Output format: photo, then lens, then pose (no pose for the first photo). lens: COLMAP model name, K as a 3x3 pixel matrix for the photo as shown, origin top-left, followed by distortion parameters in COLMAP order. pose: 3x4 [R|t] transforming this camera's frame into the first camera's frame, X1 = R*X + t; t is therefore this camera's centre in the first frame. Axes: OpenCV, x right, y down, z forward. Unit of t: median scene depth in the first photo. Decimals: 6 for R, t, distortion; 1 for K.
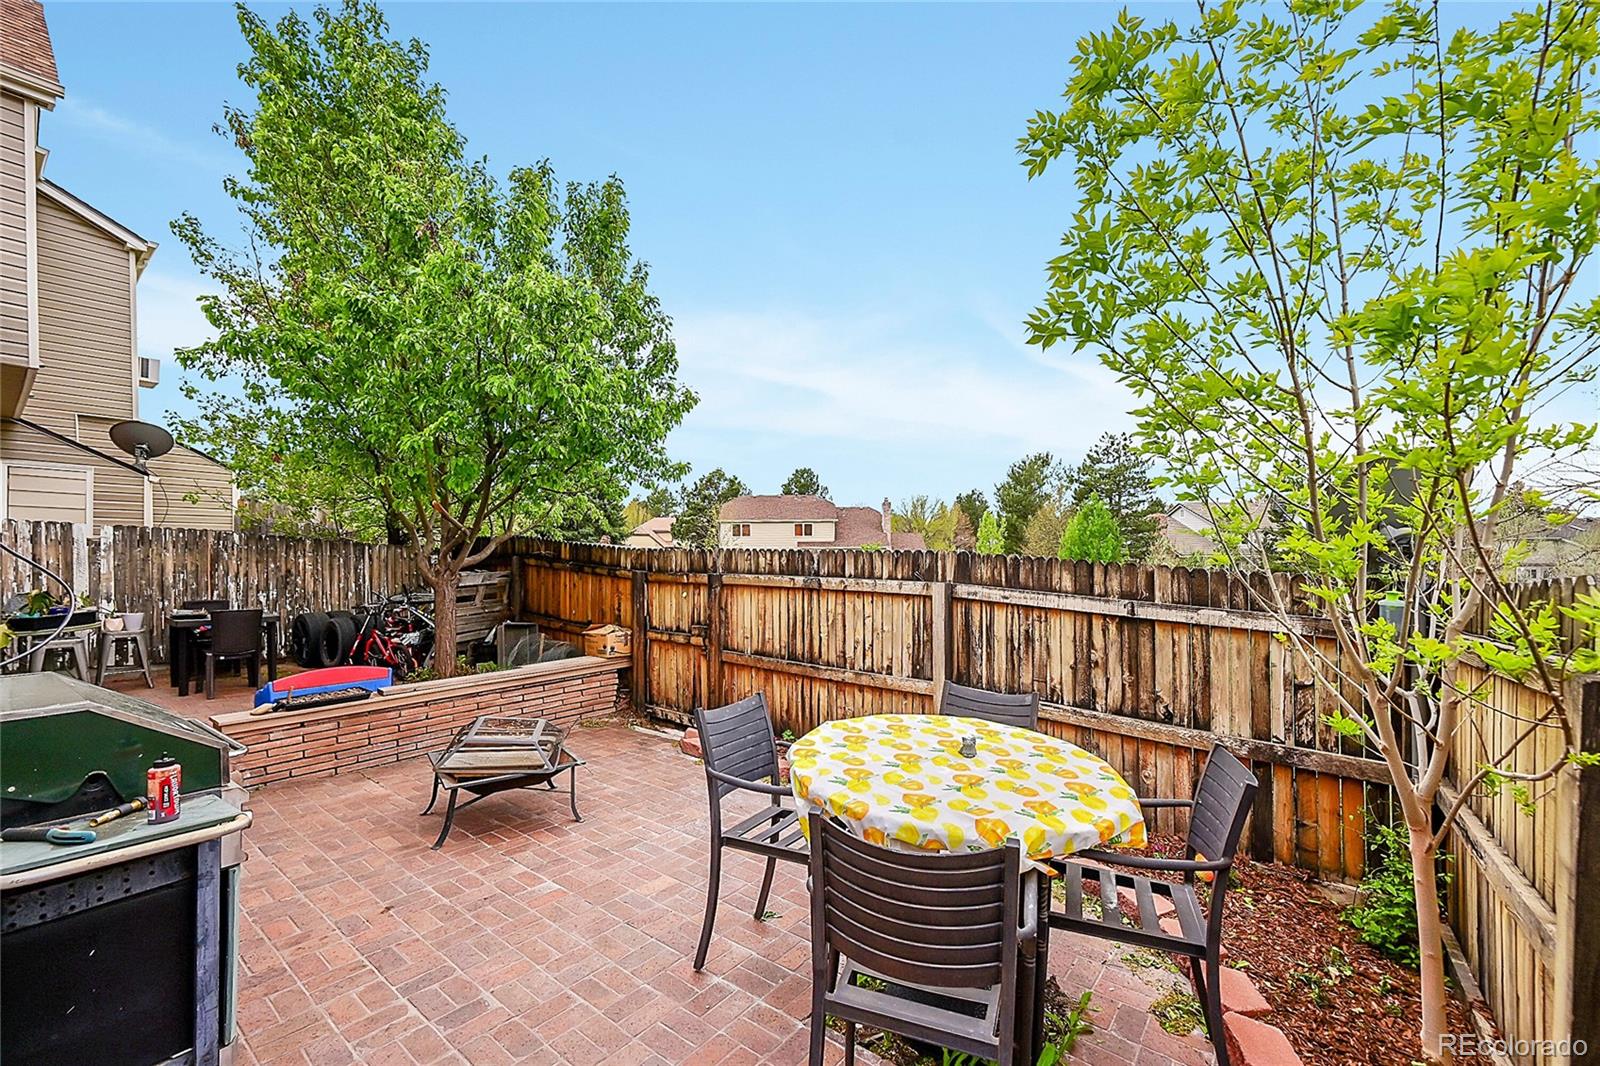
lens RADIAL K [[639.6, 0, 801.0], [0, 639.6, 545.3], [0, 0, 1]] dist [-0.001027, -0.000078]
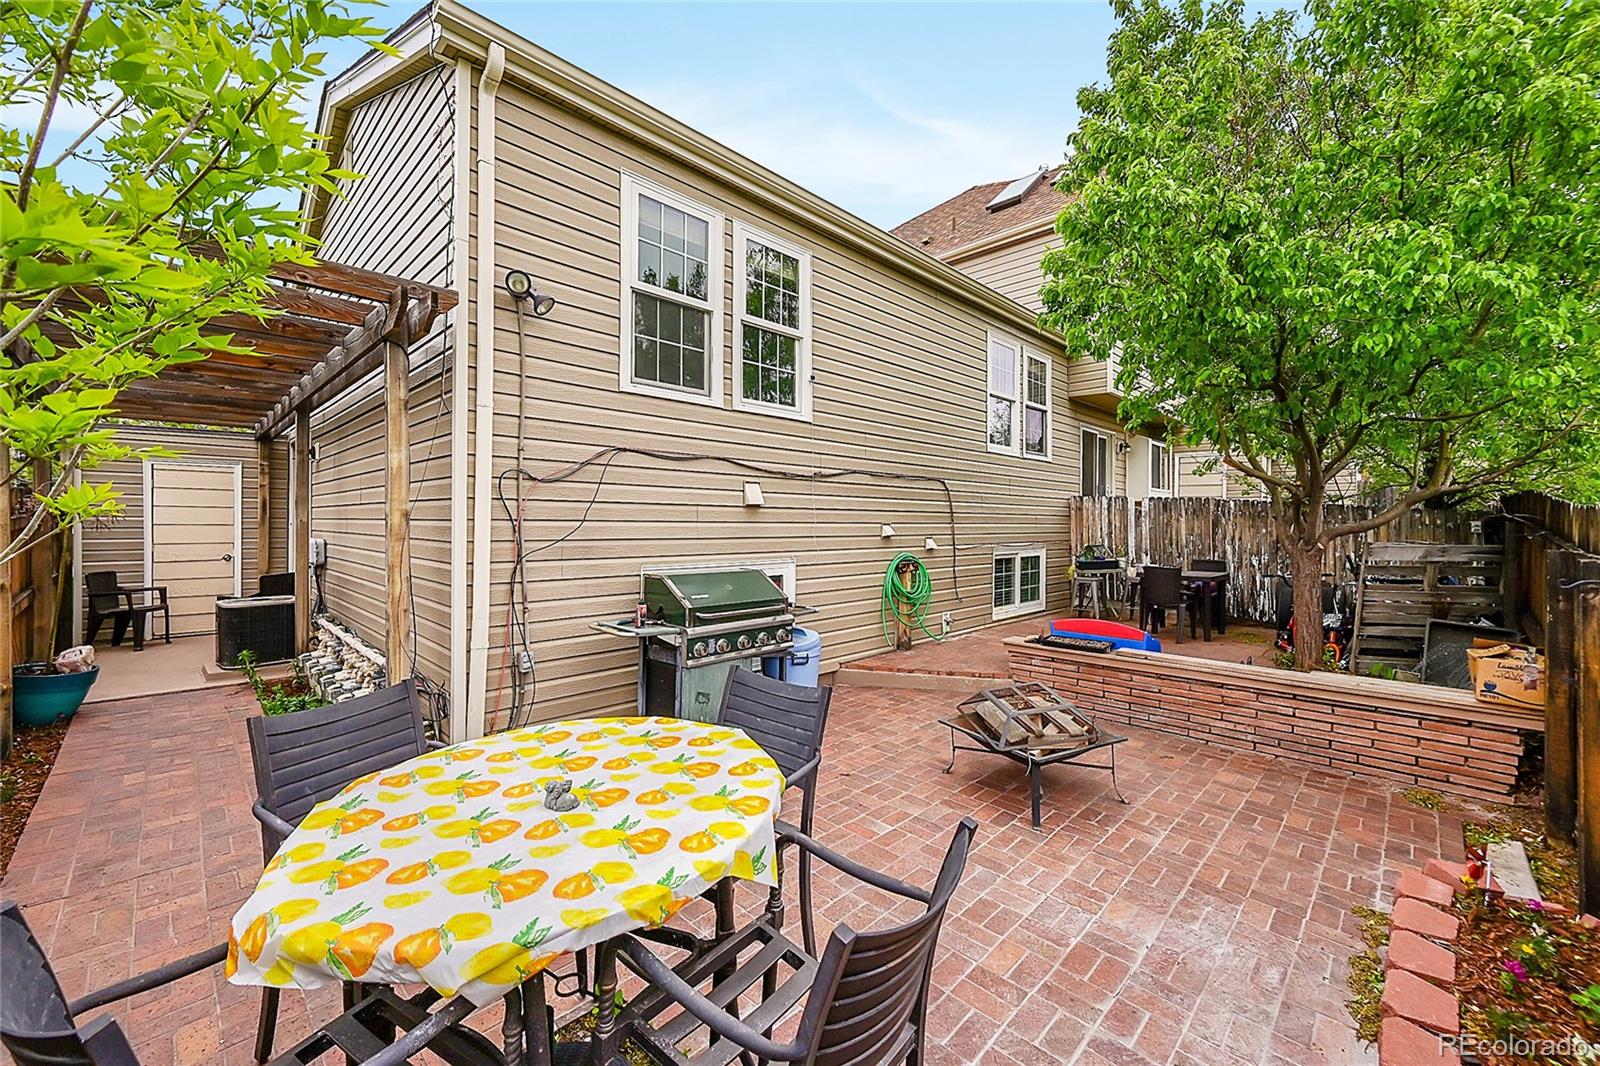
lens RADIAL K [[639.6, 0, 801.1], [0, 639.6, 524.1], [0, 0, 1]] dist [-0.001027, -0.000078]
pose [[-0.093592, 0.005084, -0.995598, 0.301995], [0.005147, 0.999976, 0.004622, 0.015753], [0.995597, -0.004692, -0.093616, 0.449309]]
